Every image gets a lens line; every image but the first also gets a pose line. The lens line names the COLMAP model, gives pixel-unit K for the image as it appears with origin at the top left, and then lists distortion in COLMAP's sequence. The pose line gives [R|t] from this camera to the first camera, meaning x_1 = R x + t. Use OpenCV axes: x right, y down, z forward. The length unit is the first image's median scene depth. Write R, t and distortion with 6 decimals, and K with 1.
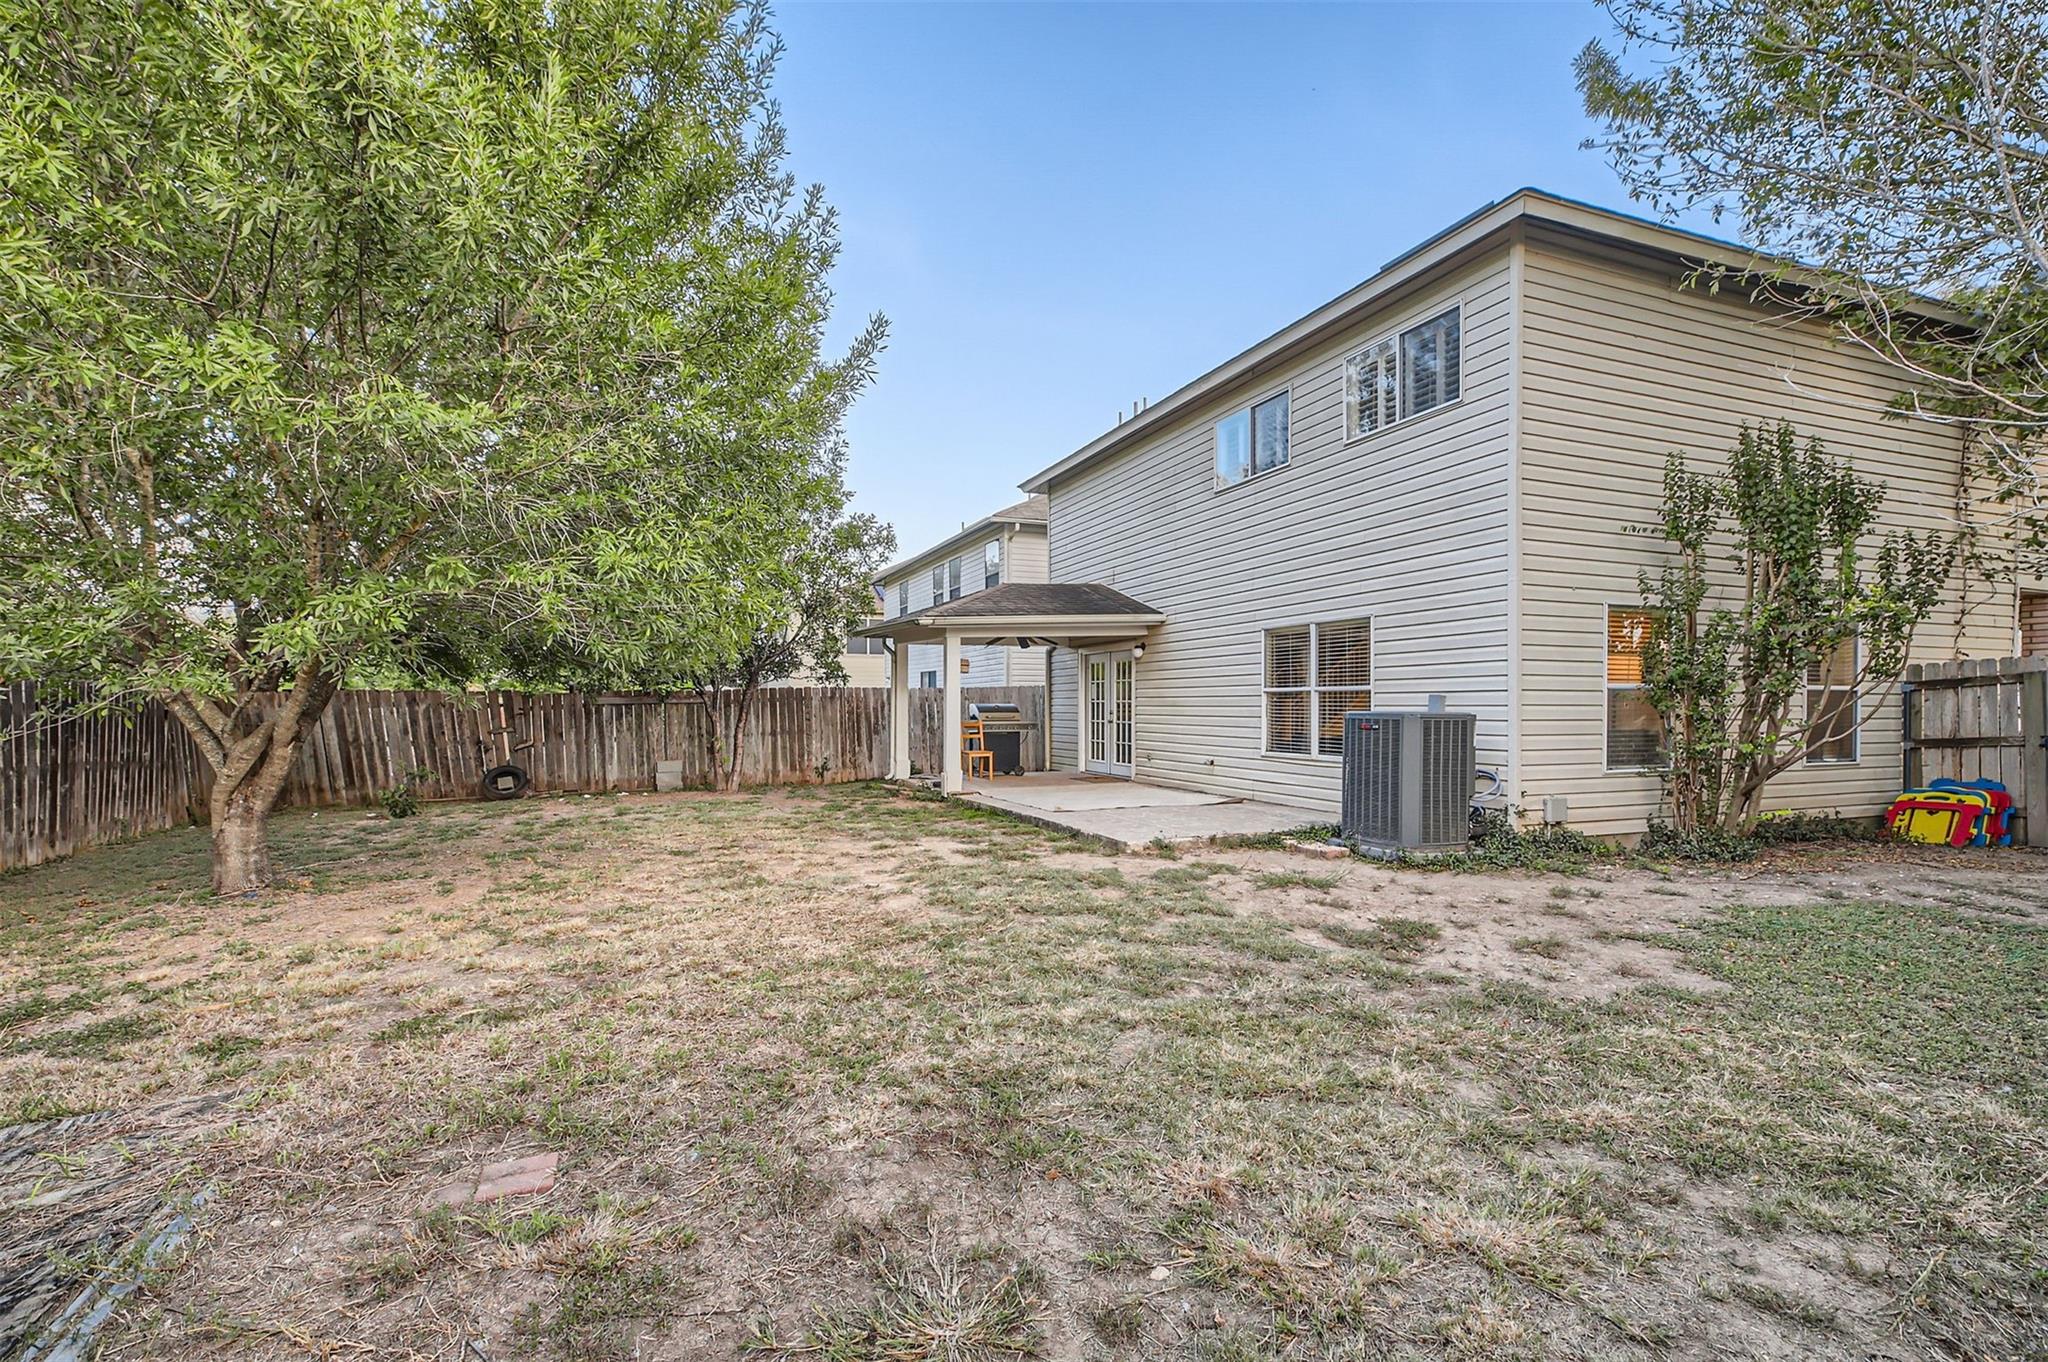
lens RADIAL K [[929.0, 0, 1019.0], [0, 929.0, 698.7], [0, 0, 1]] dist [0.009505, 0.000827]
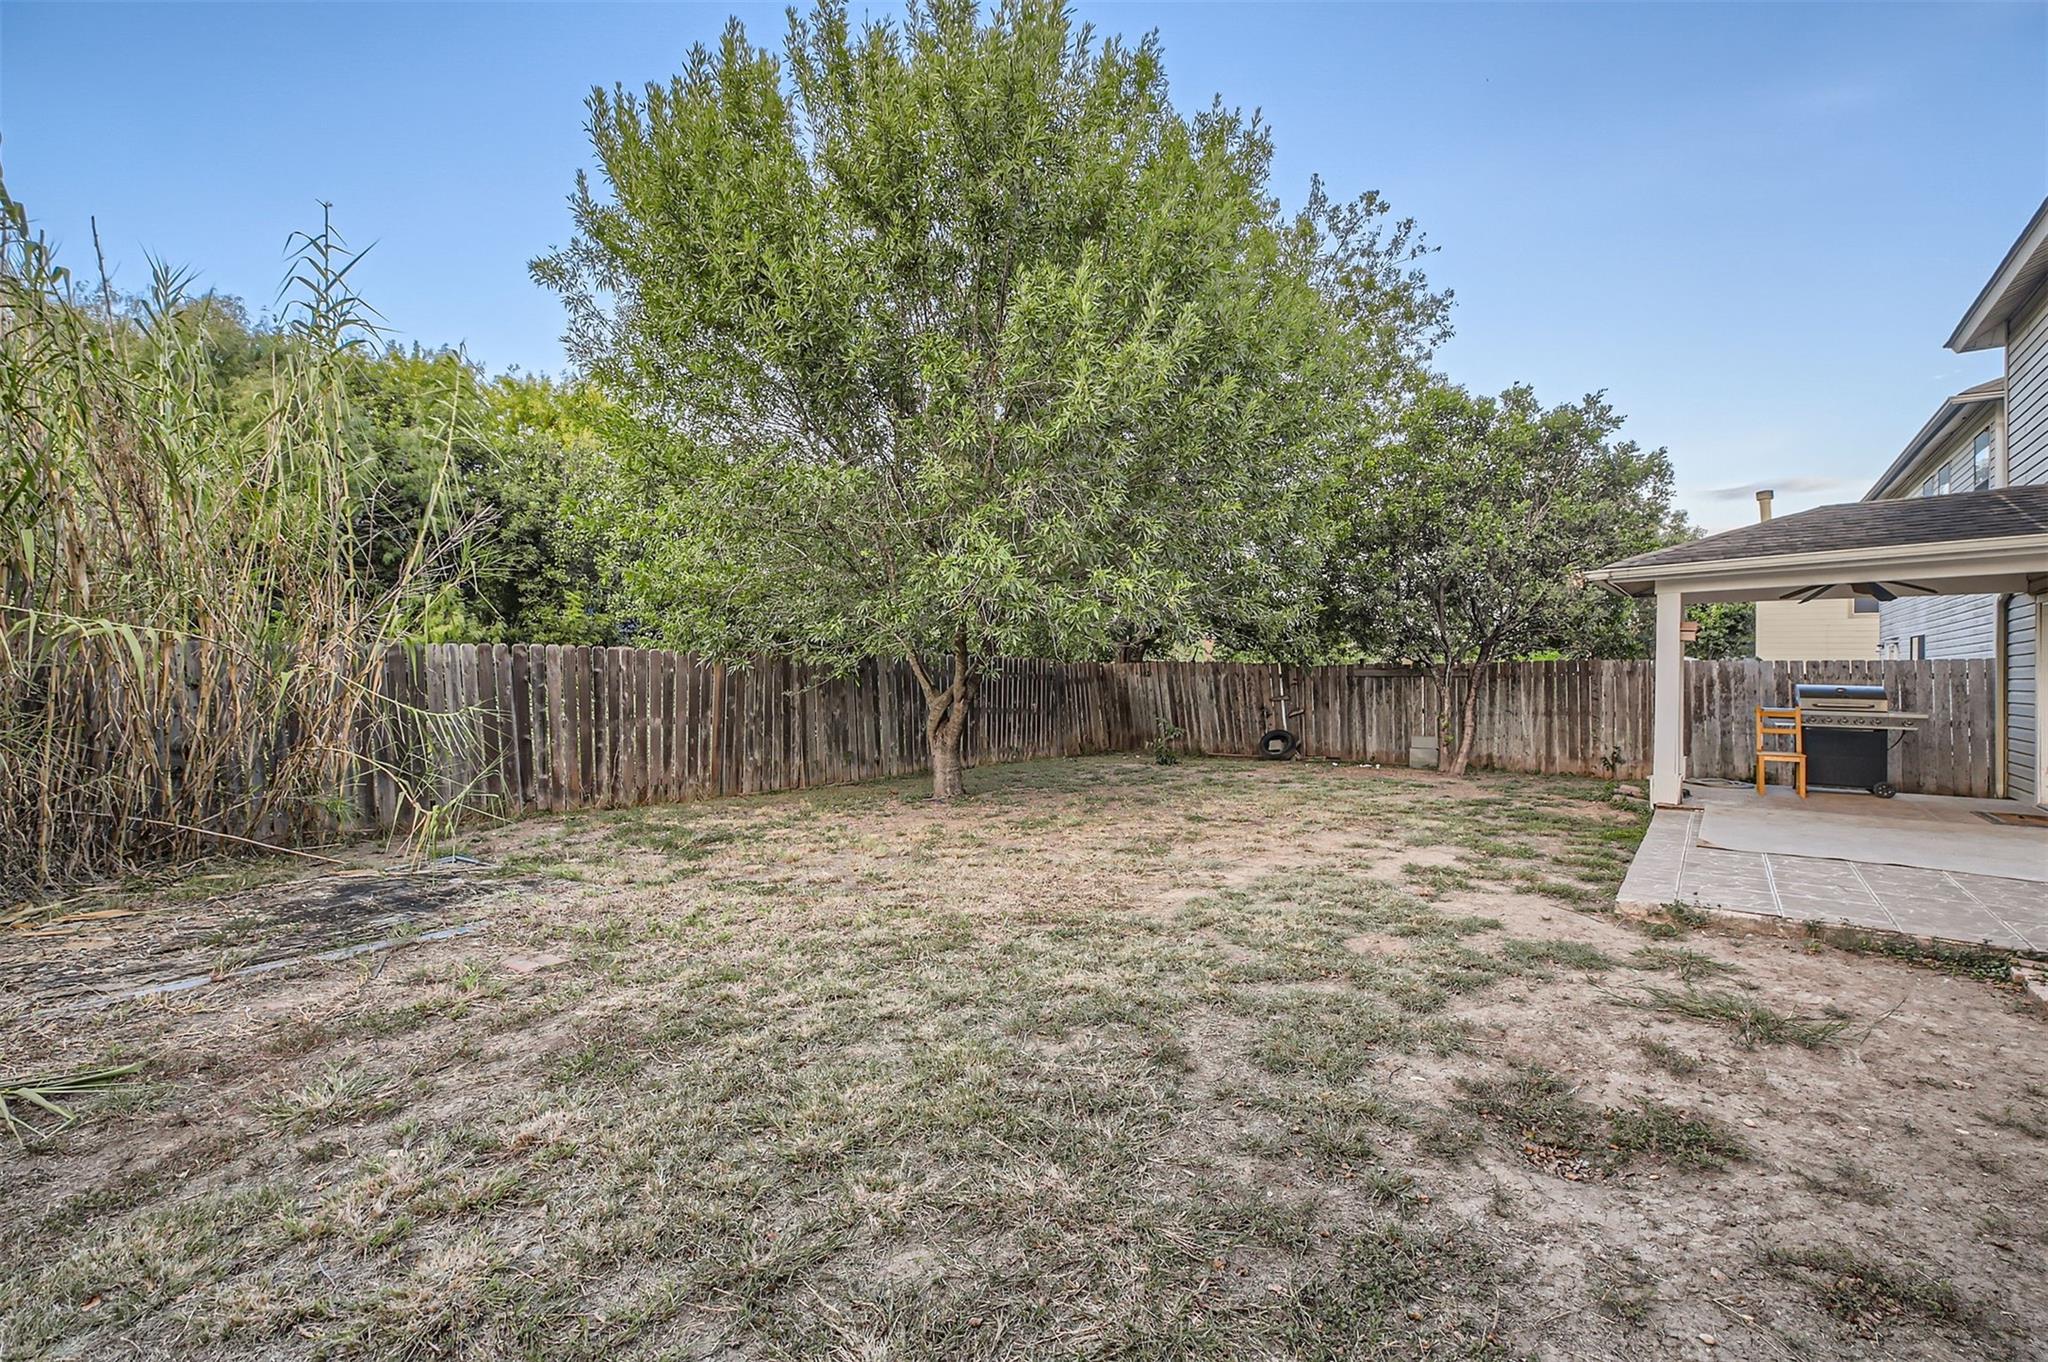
lens RADIAL K [[929.0, 0, 1030.1], [0, 929.0, 665.4], [0, 0, 1]] dist [0.009505, 0.000827]
pose [[0.544009, 0.005957, -0.839058, 0.218818], [-0.009838, 0.999951, 0.000720, -0.003617], [0.839022, 0.007863, 0.544041, 0.139195]]
